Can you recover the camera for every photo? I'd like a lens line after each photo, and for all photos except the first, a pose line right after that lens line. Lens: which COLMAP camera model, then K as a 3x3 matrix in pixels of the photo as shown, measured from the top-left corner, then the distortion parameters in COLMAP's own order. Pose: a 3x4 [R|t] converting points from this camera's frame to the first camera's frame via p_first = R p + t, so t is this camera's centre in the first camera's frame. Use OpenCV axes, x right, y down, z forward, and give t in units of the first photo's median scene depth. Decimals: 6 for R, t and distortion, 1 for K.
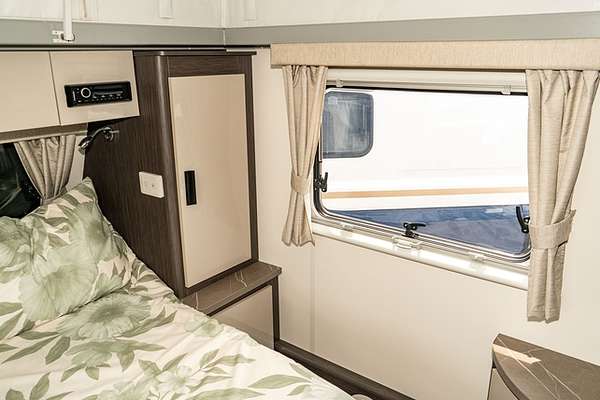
lens RADIAL K [[480.3, 0, 300.0], [0, 480.3, 200.0], [0, 0, 1]] dist [-0.008837, -0.000247]
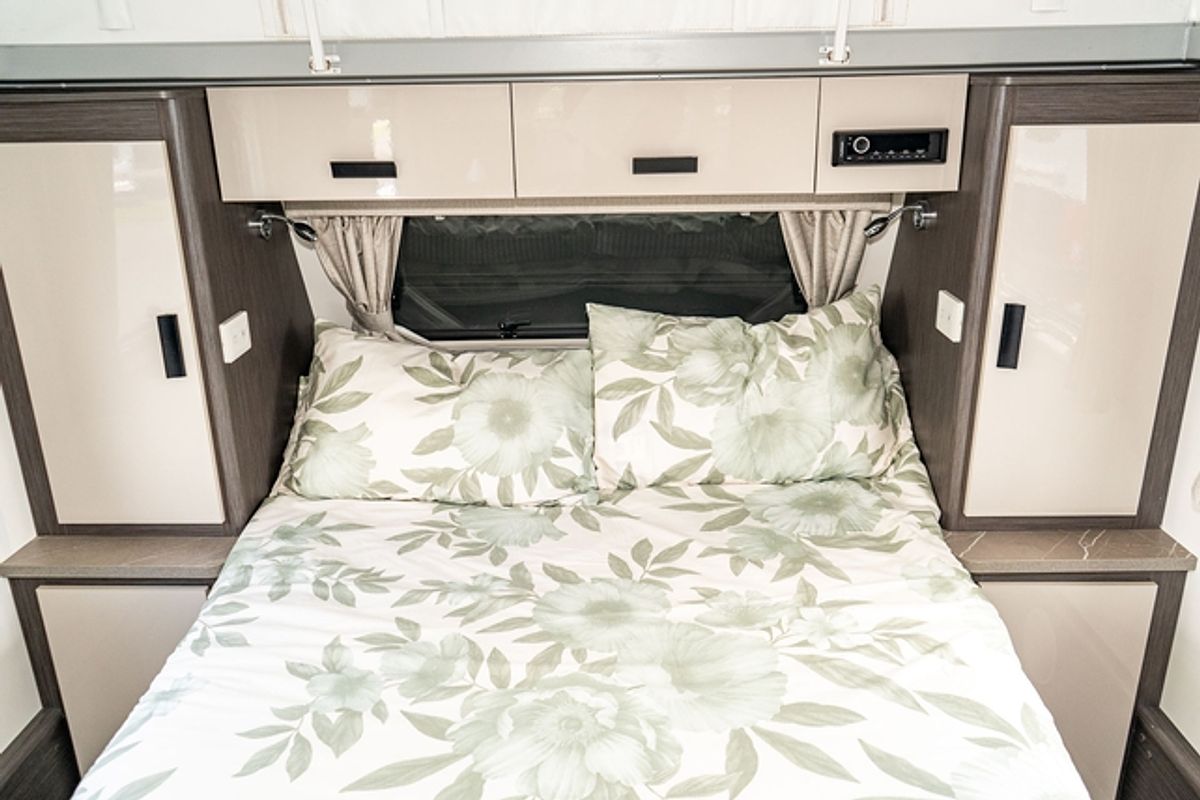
lens RADIAL K [[960.6, 0, 600.0], [0, 960.6, 400.0], [0, 0, 1]] dist [-0.008837, -0.000247]
pose [[0.596691, 0.262844, -0.758204, 0.343590], [-0.220247, 0.962194, 0.160230, -0.029178], [0.771655, 0.071384, 0.632023, -0.014312]]
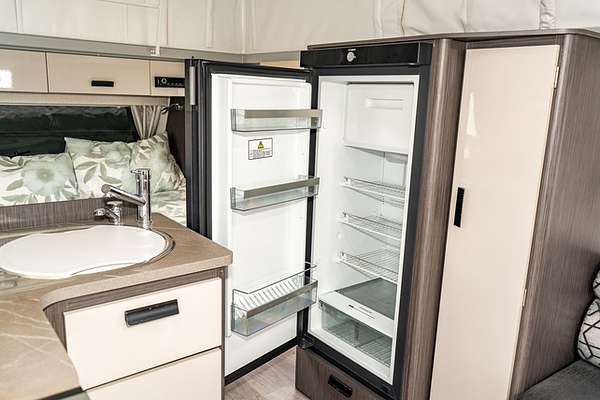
lens RADIAL K [[492.1, 0, 300.0], [0, 492.1, 200.0], [0, 0, 1]] dist [0.009474, 0.005384]
pose [[0.966073, 0.097045, -0.239345, 0.620062], [-0.117884, 0.990243, -0.074312, 0.341620], [0.229798, 0.100006, 0.968087, -0.795347]]
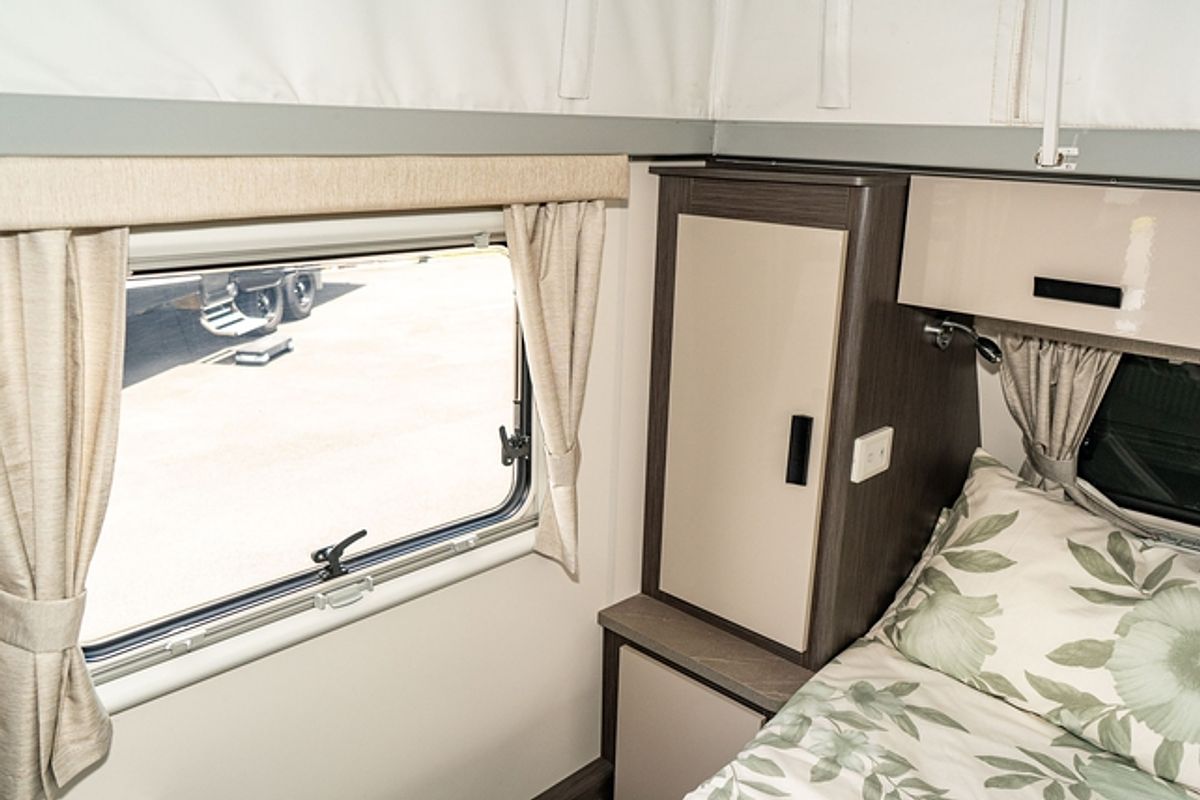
lens RADIAL K [[960.6, 0, 600.0], [0, 960.6, 400.0], [0, 0, 1]] dist [-0.008837, -0.000247]
pose [[-0.104767, 0.271541, -0.956708, 0.151989], [-0.311649, 0.904581, 0.290874, -0.079868], [0.944404, 0.328631, -0.010145, 0.101517]]
